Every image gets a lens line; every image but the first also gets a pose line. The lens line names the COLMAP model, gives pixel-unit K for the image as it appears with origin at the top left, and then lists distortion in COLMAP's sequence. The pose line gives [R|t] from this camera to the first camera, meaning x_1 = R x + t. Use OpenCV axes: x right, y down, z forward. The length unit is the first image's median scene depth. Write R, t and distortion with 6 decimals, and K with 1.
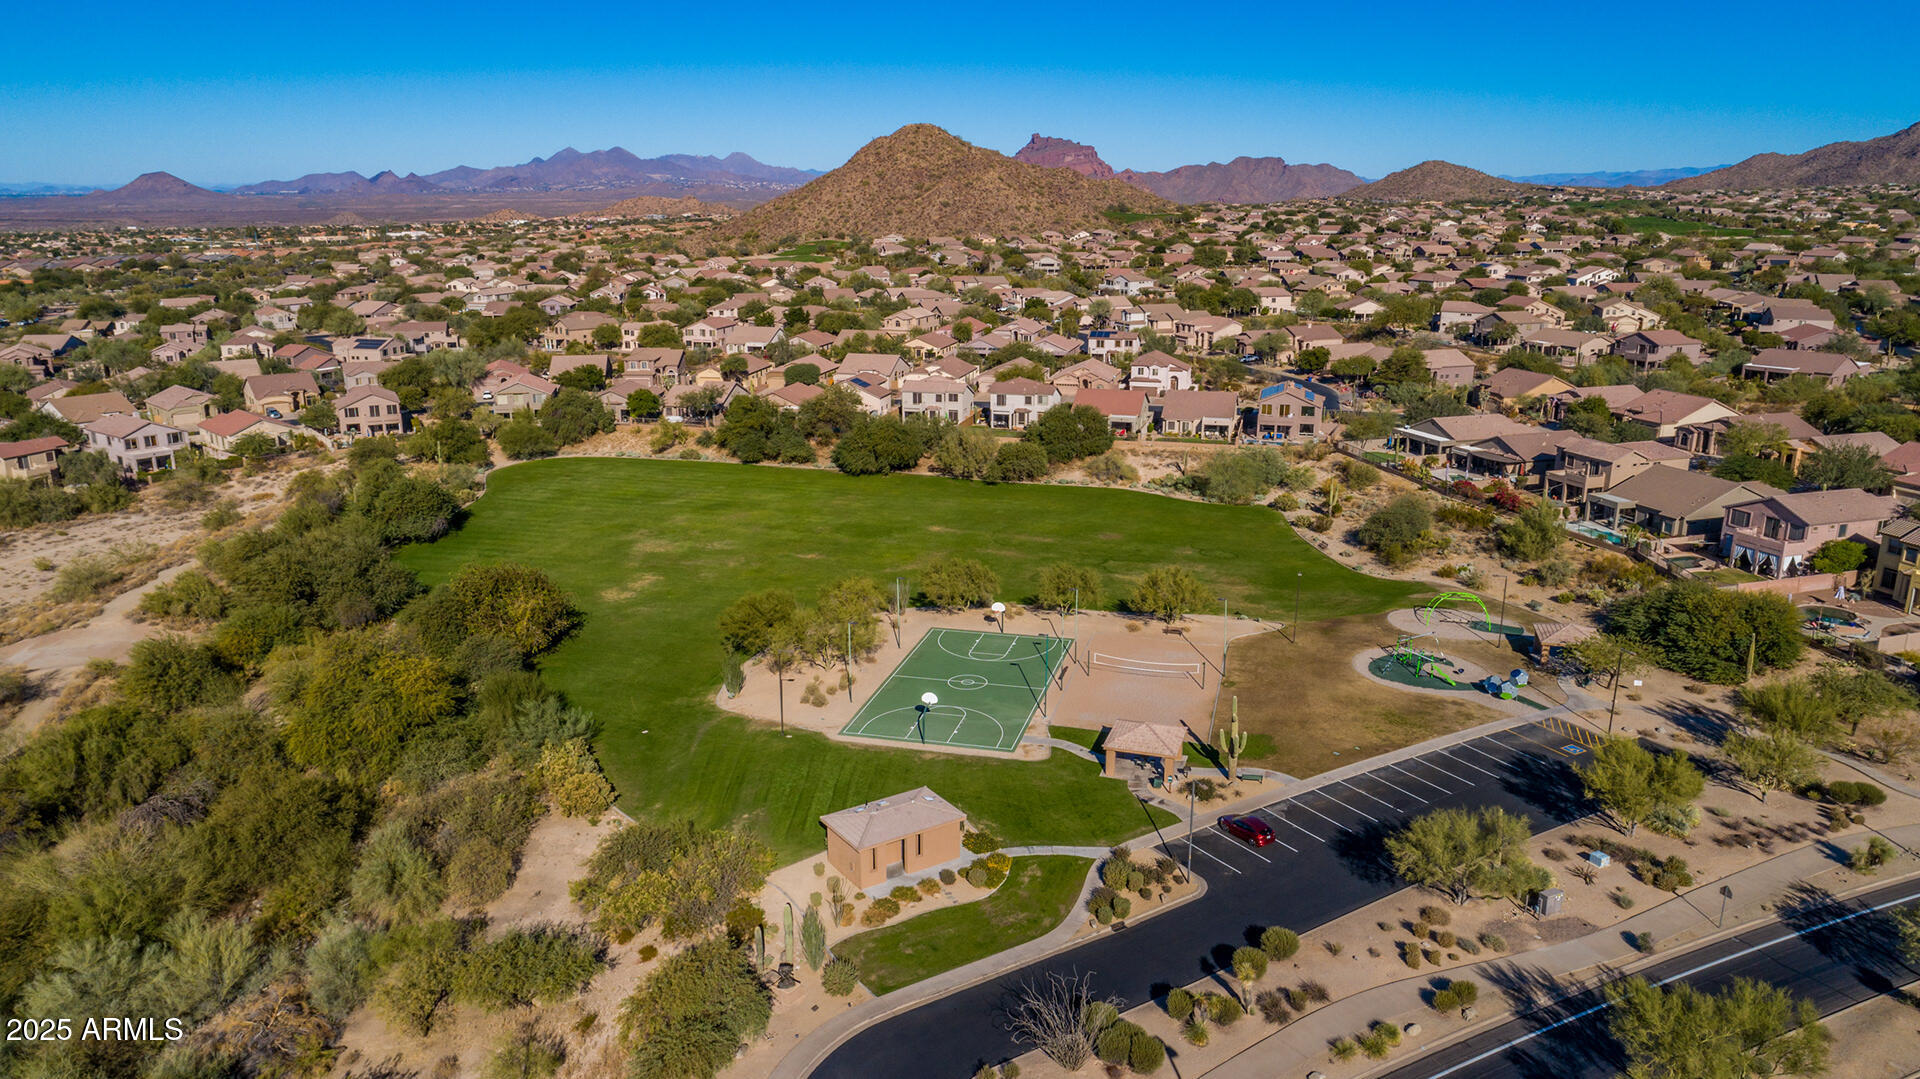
lens RADIAL K [[1316.5, 0, 956.5], [0, 1316.5, 536.1], [0, 0, 1]] dist [0.003869, 0.011673]
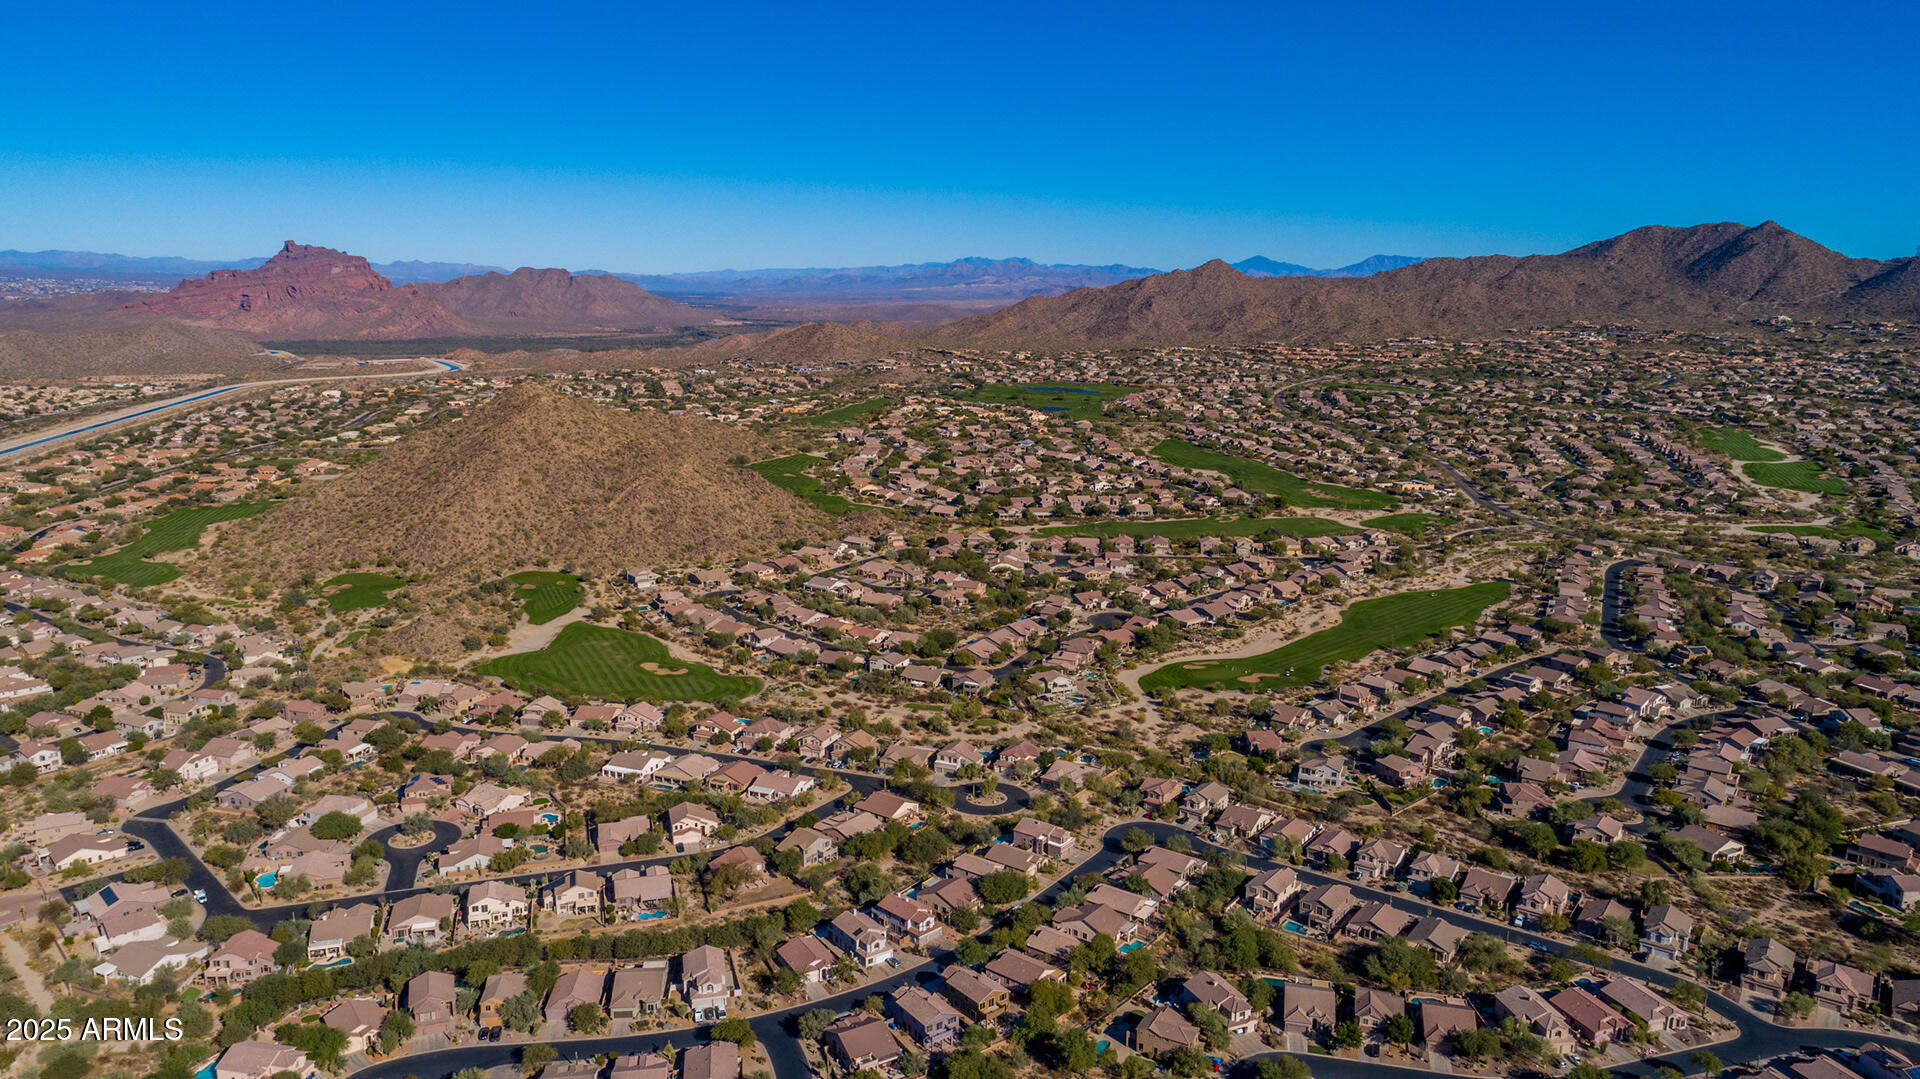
lens RADIAL K [[1316.5, 0, 964.3], [0, 1316.5, 535.1], [0, 0, 1]] dist [0.003869, 0.011673]
pose [[0.845937, -0.094253, 0.524888, -1.234664], [0.127103, 0.991527, -0.026799, -0.795928], [-0.517915, 0.089385, 0.850749, 0.685686]]
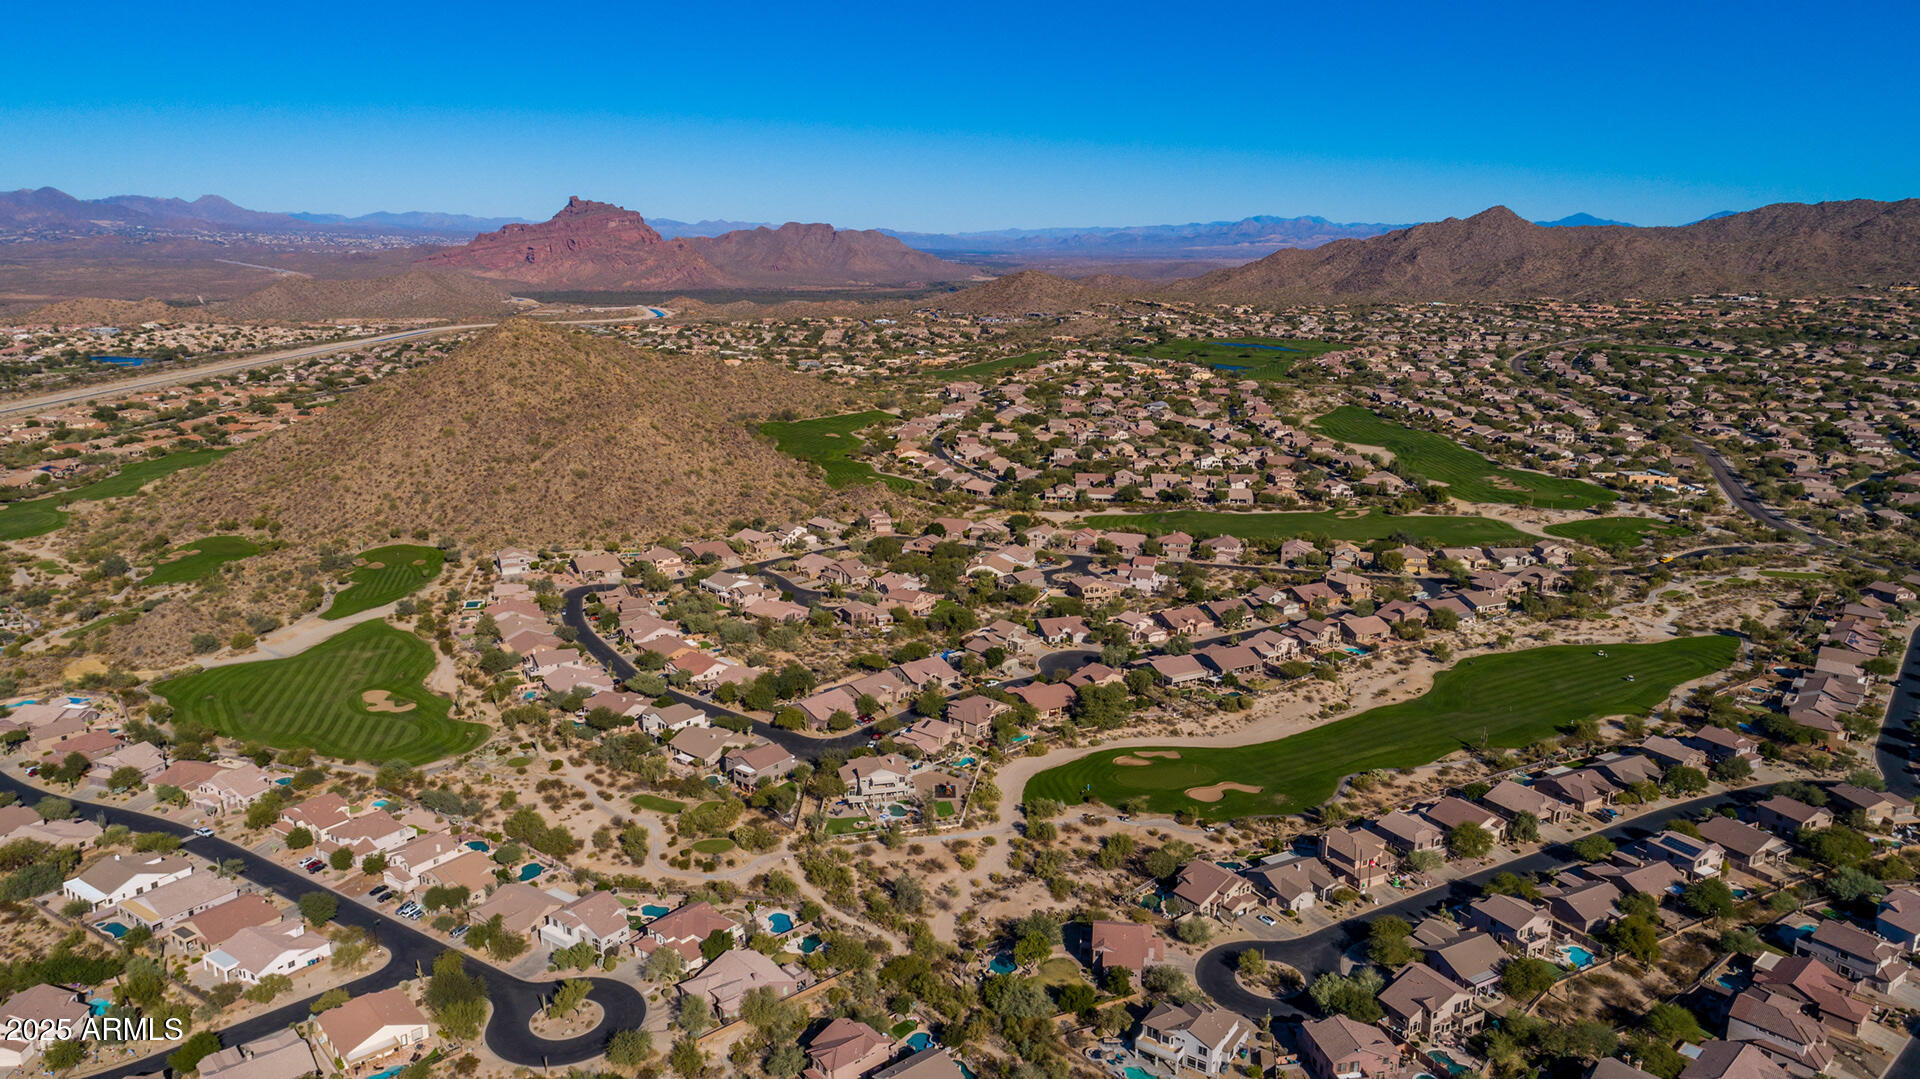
lens RADIAL K [[1316.5, 0, 963.6], [0, 1316.5, 525.1], [0, 0, 1]] dist [0.003869, 0.011673]
pose [[0.940232, -0.063562, 0.334549, -0.222299], [0.076938, 0.996674, -0.026870, -0.814099], [-0.331729, 0.051003, 0.941995, 1.207759]]
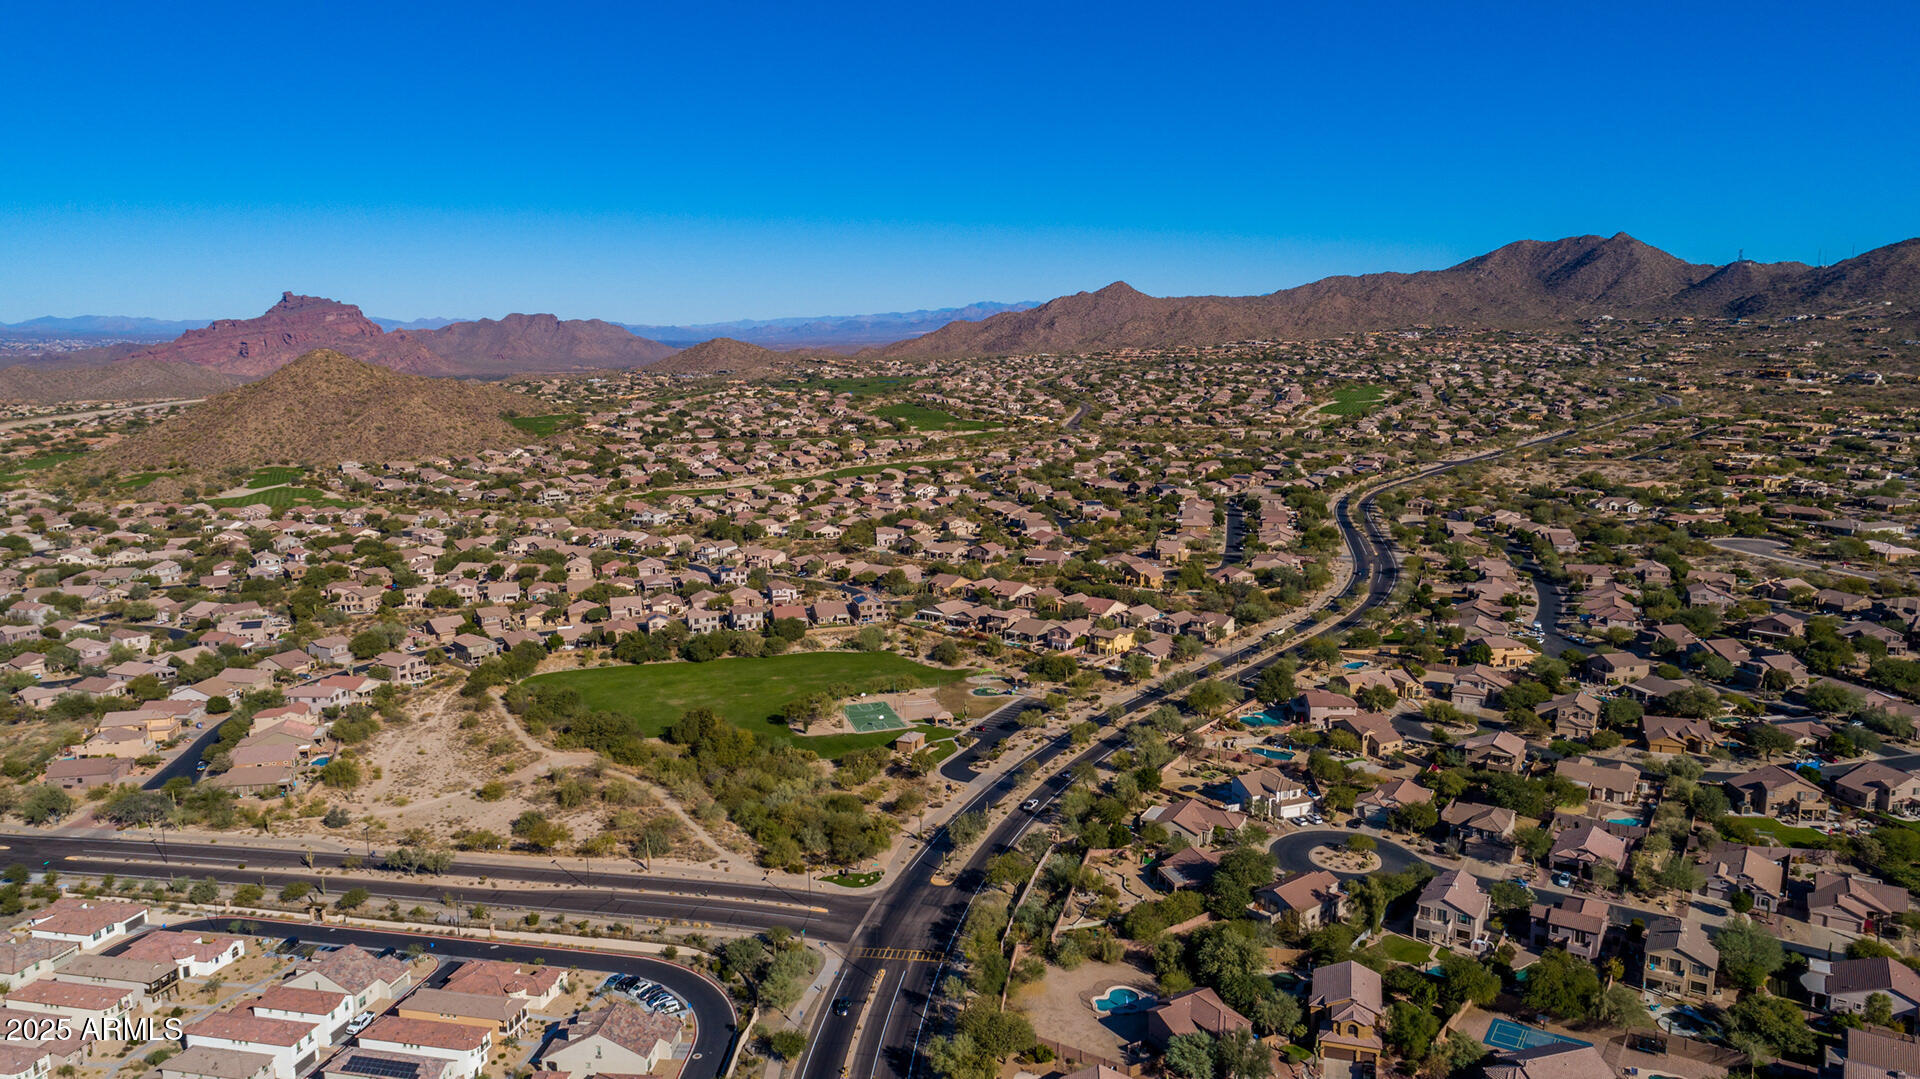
lens RADIAL K [[1316.5, 0, 968.6], [0, 1316.5, 548.1], [0, 0, 1]] dist [0.003869, 0.011673]
pose [[0.854063, -0.098303, 0.510797, -0.717882], [0.146094, 0.987786, -0.054172, -0.045445], [-0.499233, 0.120891, 0.857993, -1.001756]]
